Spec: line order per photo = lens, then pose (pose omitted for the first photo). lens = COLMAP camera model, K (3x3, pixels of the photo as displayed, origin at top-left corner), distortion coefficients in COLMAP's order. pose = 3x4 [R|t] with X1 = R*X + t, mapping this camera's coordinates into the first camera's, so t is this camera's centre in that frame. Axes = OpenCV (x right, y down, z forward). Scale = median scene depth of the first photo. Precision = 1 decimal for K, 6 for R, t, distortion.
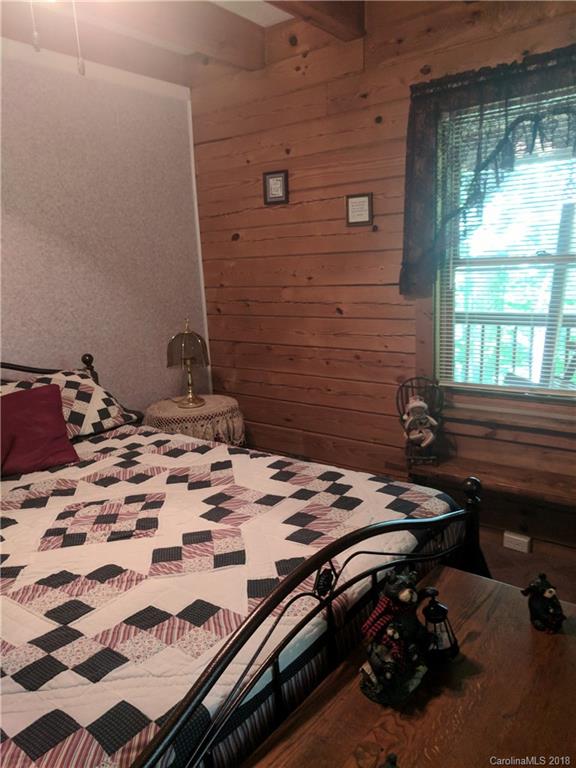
lens RADIAL K [[573.6, 0, 288.0], [0, 573.6, 384.0], [0, 0, 1]] dist [0.000904, 0.002273]
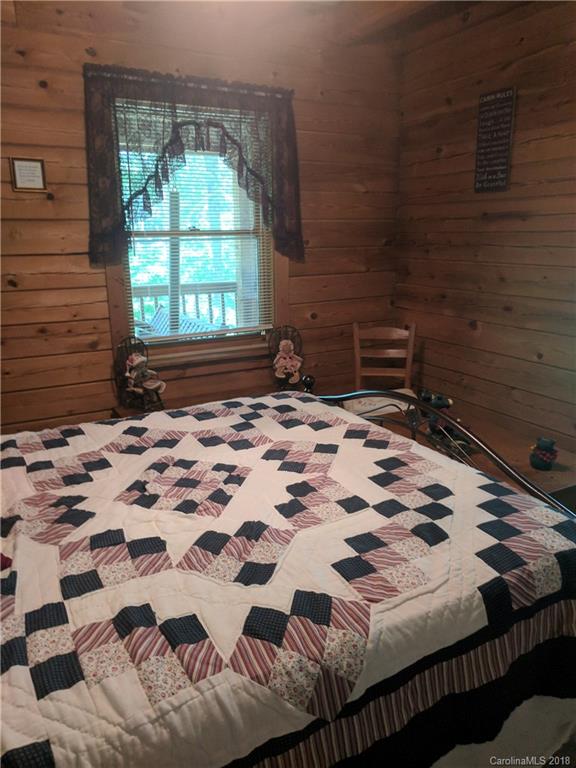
lens RADIAL K [[563.9, 0, 288.0], [0, 563.9, 384.0], [0, 0, 1]] dist [0.004110, 0.002084]
pose [[0.408689, -0.195867, 0.891409, -0.867213], [0.182281, 0.974540, 0.130562, -0.013277], [-0.894286, 0.109128, 0.433987, 0.354189]]
